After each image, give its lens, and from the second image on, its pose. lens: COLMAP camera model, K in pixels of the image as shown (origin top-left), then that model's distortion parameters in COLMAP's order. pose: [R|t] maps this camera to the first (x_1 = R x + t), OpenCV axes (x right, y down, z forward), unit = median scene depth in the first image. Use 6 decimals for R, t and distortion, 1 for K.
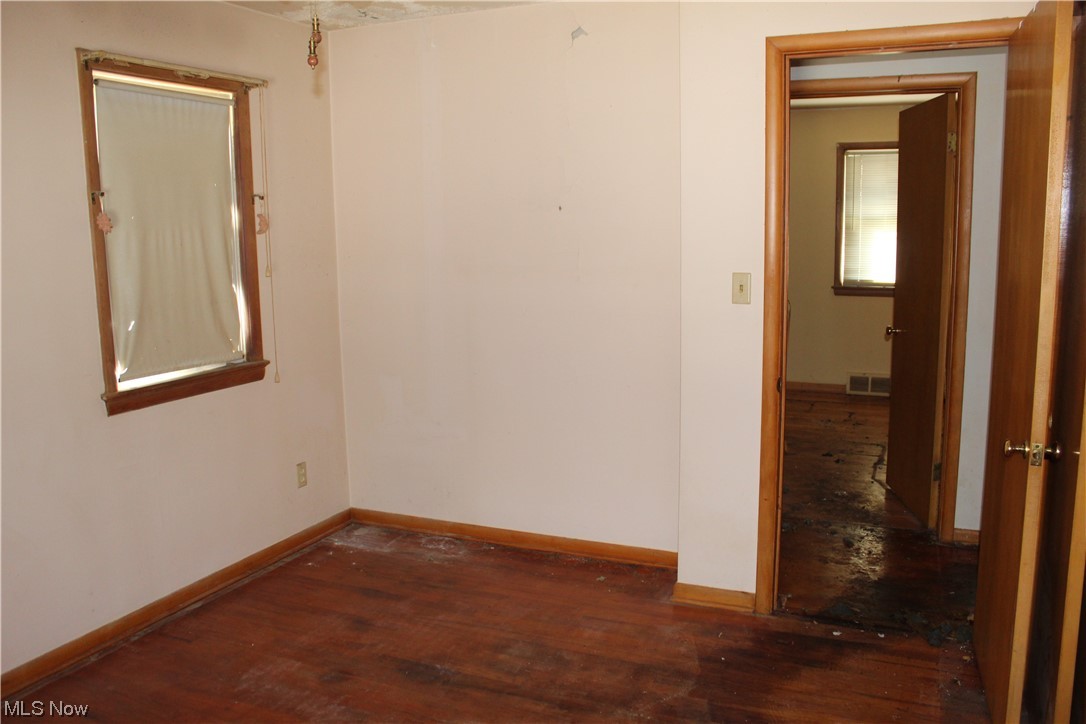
lens RADIAL K [[918.0, 0, 551.7], [0, 918.0, 360.3], [0, 0, 1]] dist [-0.166654, 0.159889]
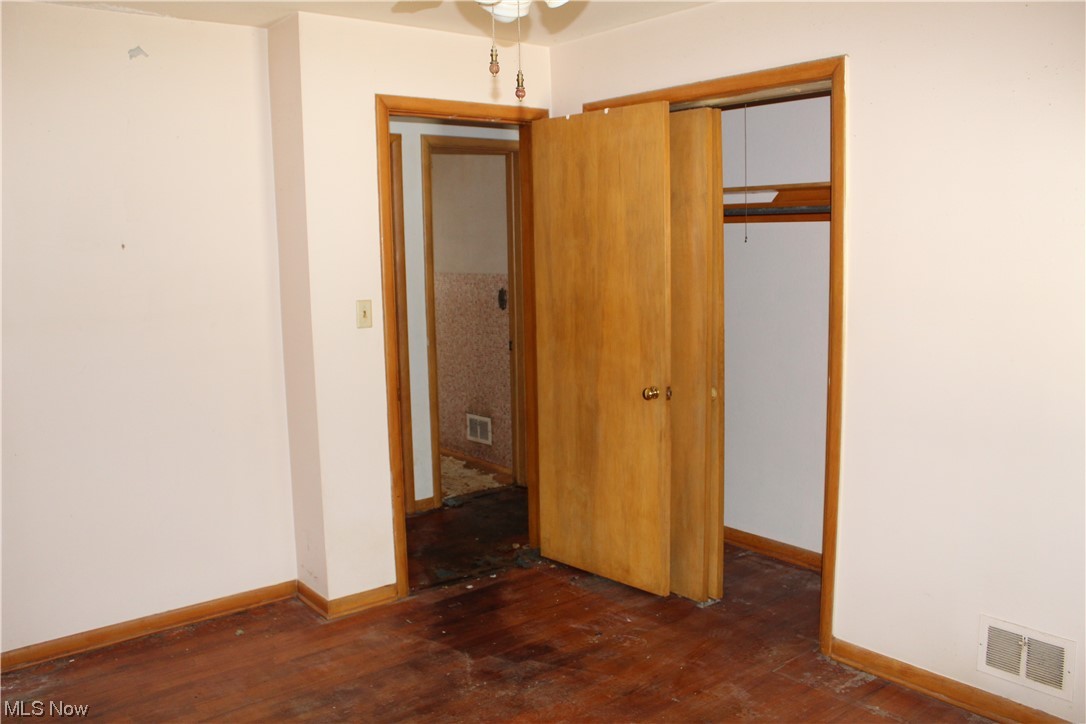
lens RADIAL K [[918.0, 0, 551.7], [0, 918.0, 360.3], [0, 0, 1]] dist [-0.166654, 0.159889]
pose [[0.444666, -0.107677, 0.889201, -0.684042], [0.148903, 0.987820, 0.045156, -0.039027], [-0.883233, 0.112325, 0.455284, 0.291926]]
